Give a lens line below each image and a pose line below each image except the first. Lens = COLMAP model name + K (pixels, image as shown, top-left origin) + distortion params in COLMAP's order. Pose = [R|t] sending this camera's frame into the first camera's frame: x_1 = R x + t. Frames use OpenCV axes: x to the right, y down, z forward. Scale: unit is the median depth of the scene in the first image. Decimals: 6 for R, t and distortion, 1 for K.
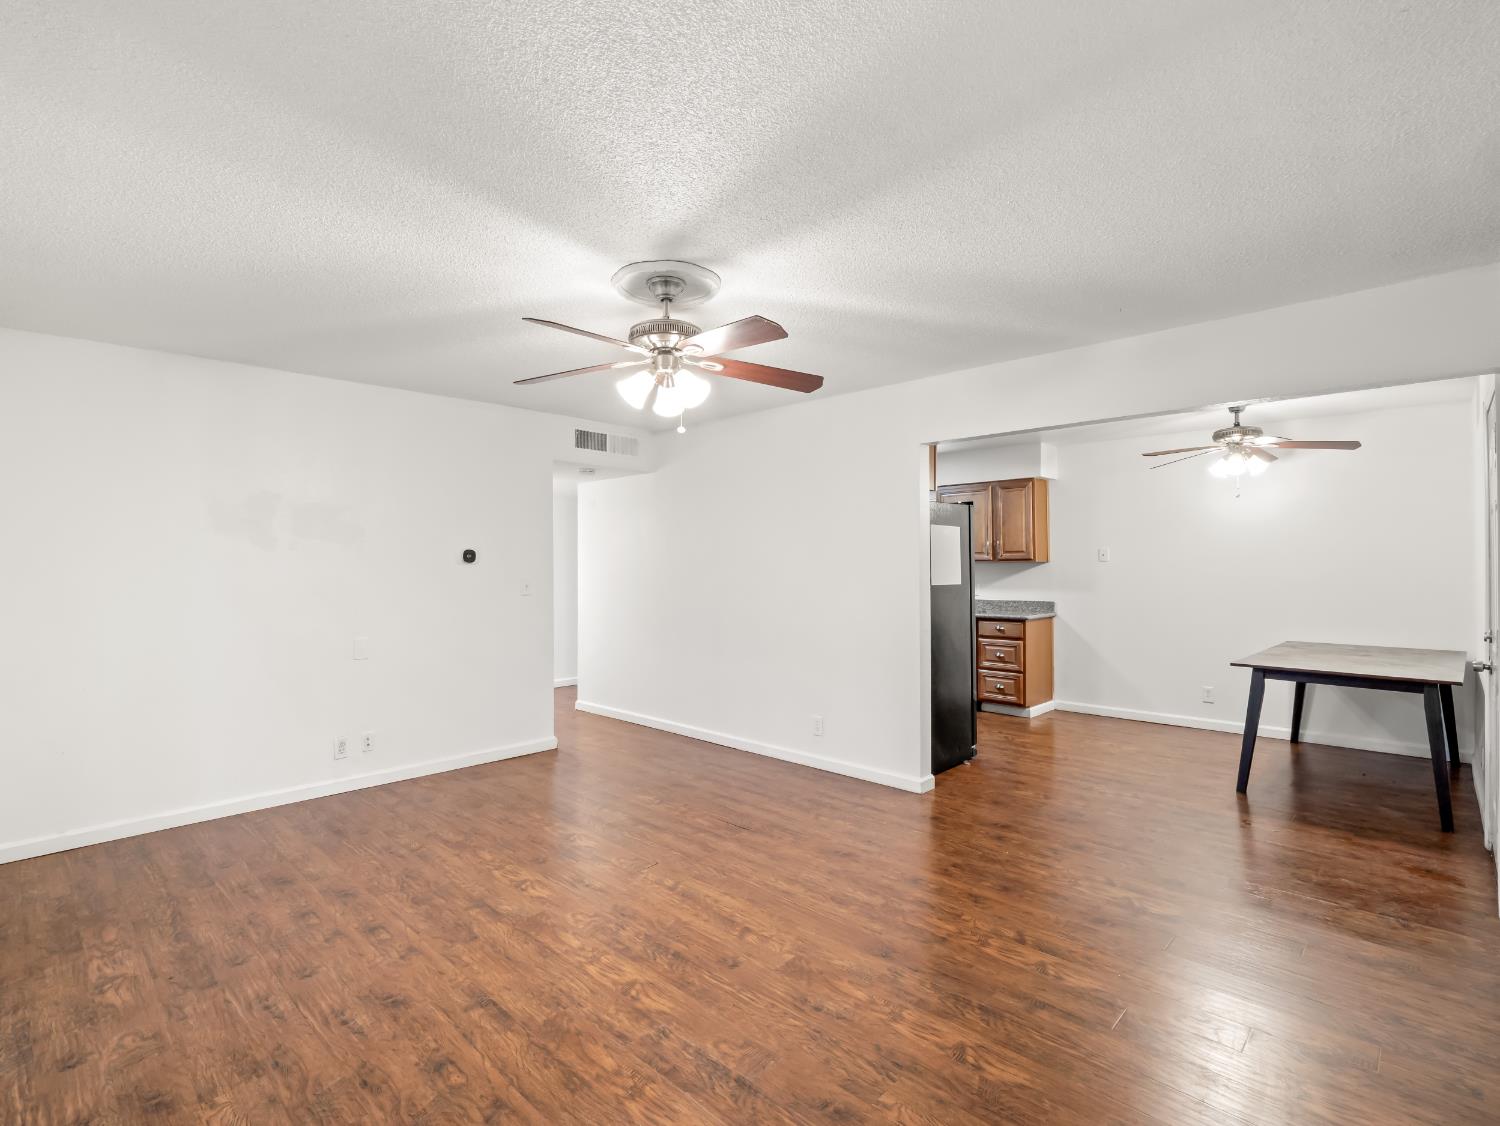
lens RADIAL K [[726.0, 0, 731.5], [0, 726.0, 568.0], [0, 0, 1]] dist [-0.011015, -0.002475]
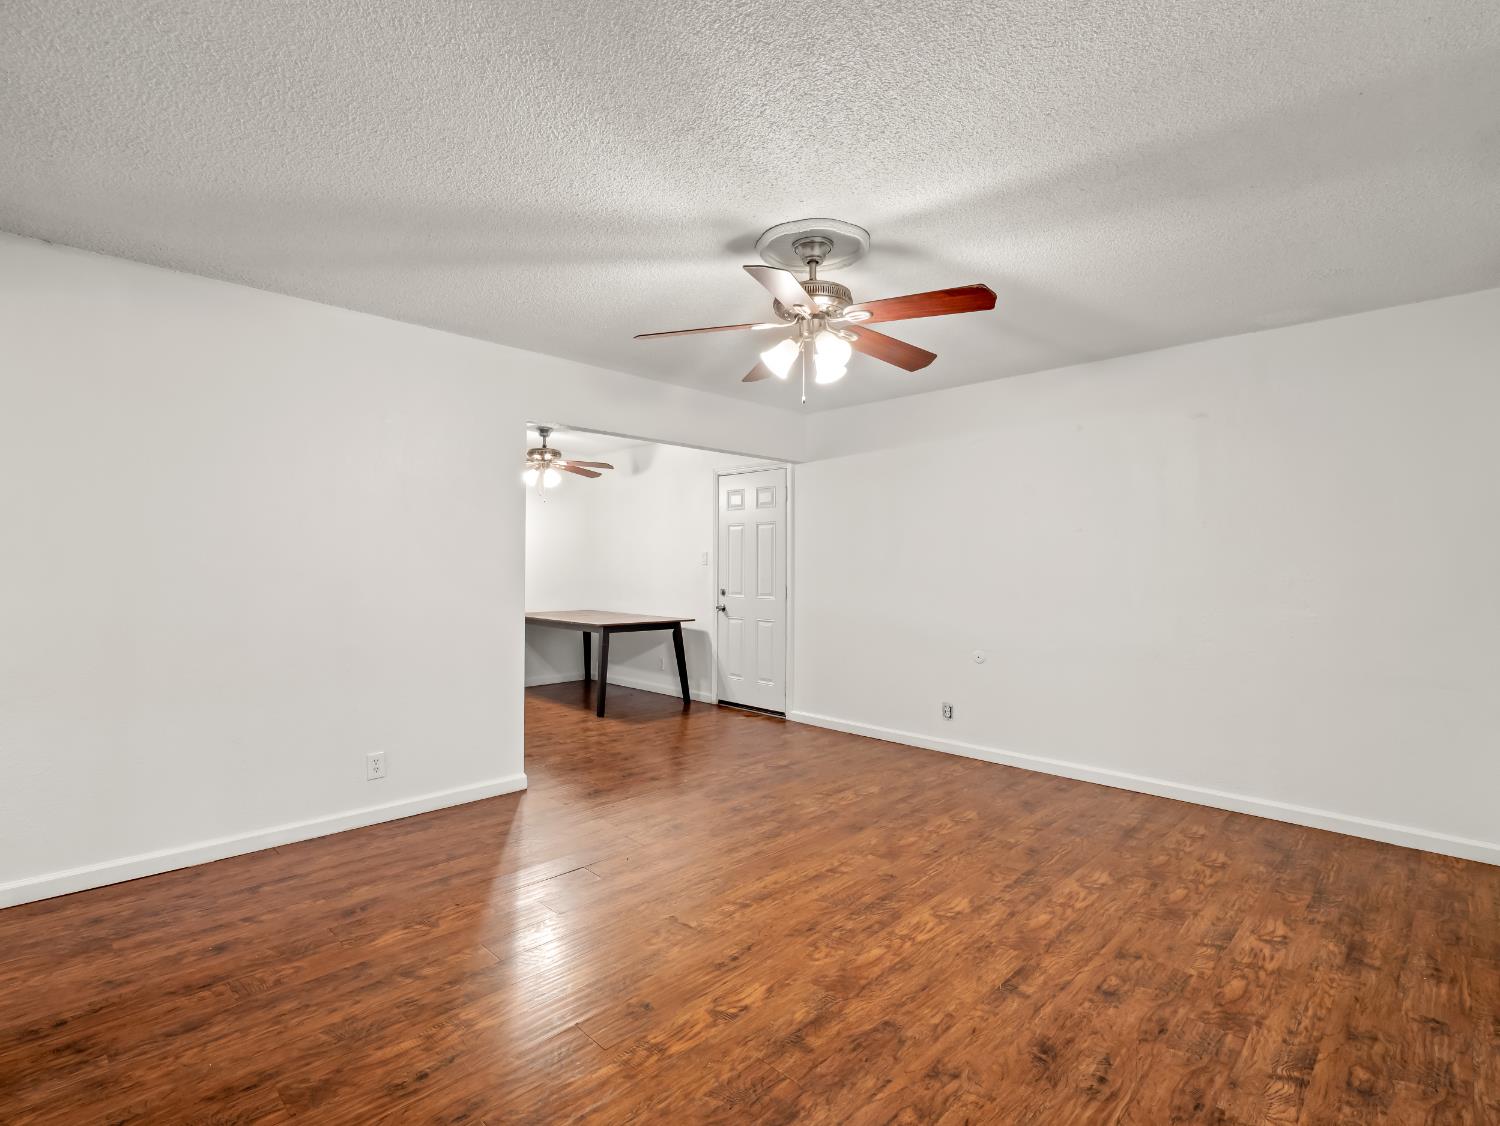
lens RADIAL K [[726.0, 0, 751.0], [0, 726.0, 565.0], [0, 0, 1]] dist [-0.011015, -0.002475]
pose [[0.004677, 0.000184, 0.999989, -1.072933], [-0.000028, 1.000000, -0.000184, 0.029951], [-0.999989, -0.000027, 0.004677, 1.097922]]
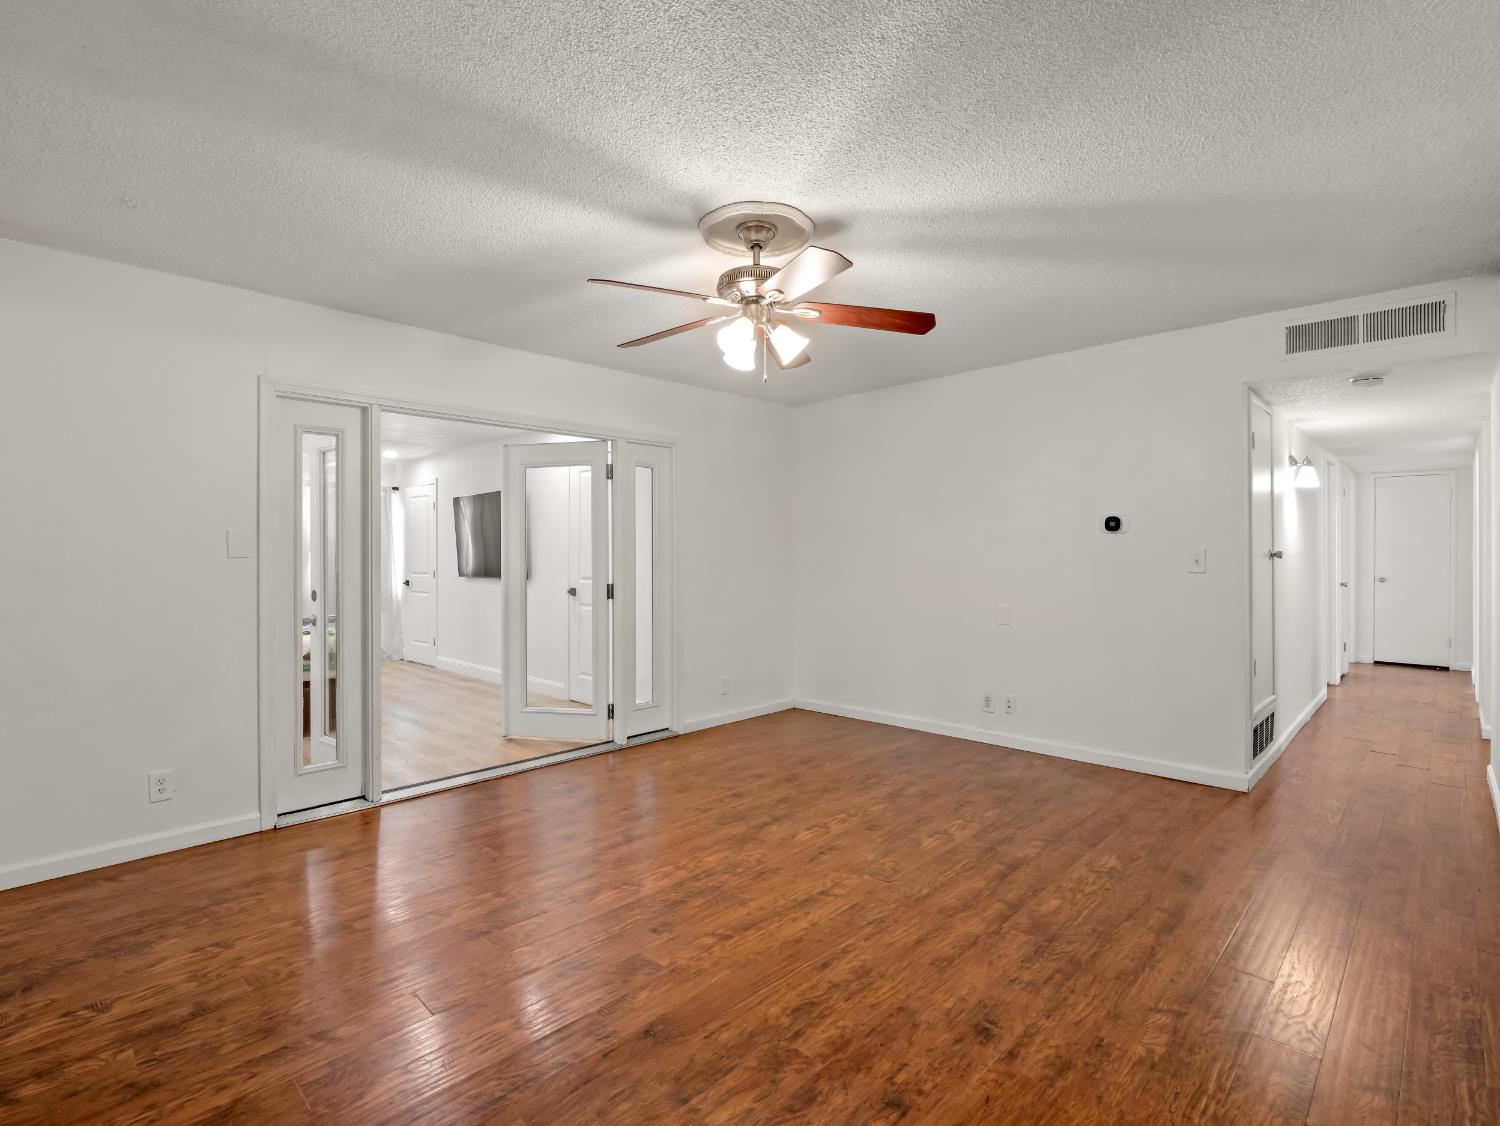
lens RADIAL K [[726.0, 0, 759.8], [0, 726.0, 555.2], [0, 0, 1]] dist [-0.011015, -0.002475]
pose [[0.013015, 0.009330, -0.999872, 0.883118], [-0.003126, 0.999952, 0.009290, 0.024953], [0.999910, 0.003005, 0.013044, 1.009814]]
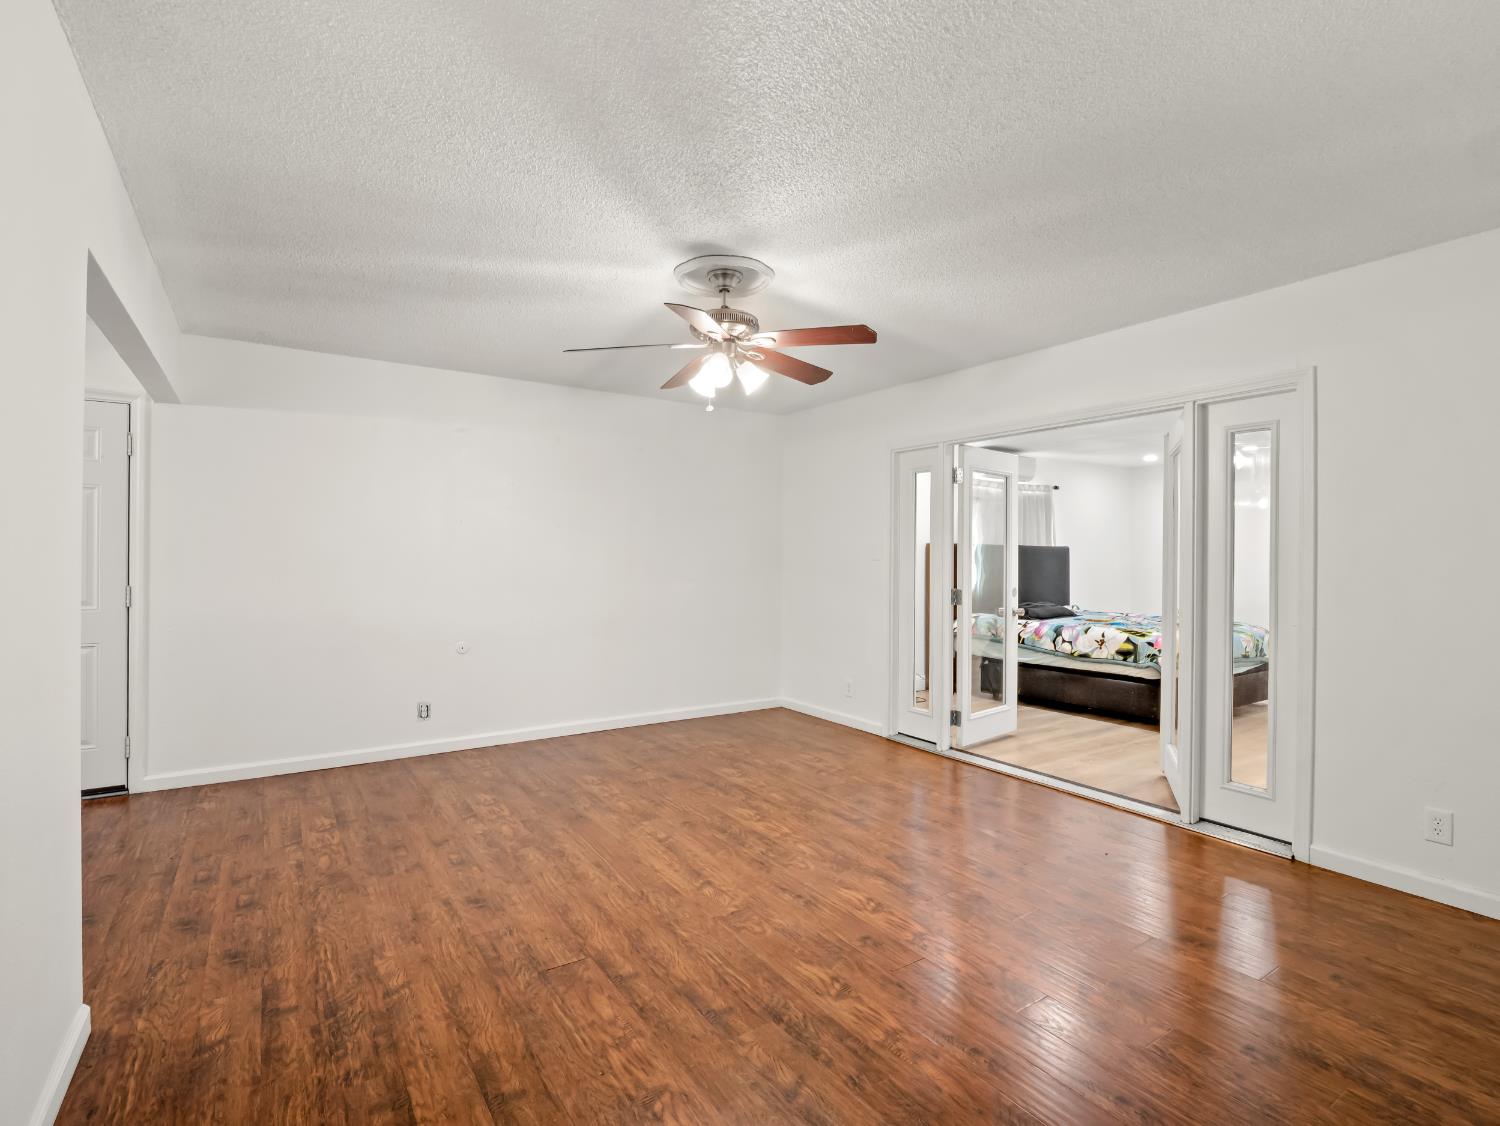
lens RADIAL K [[726.0, 0, 736.9], [0, 726.0, 562.0], [0, 0, 1]] dist [-0.011015, -0.002475]
pose [[-0.977364, -0.004150, 0.211522, -0.348100], [-0.001196, 0.999900, 0.014093, 0.019992], [-0.211559, 0.013521, -0.977272, 2.102963]]
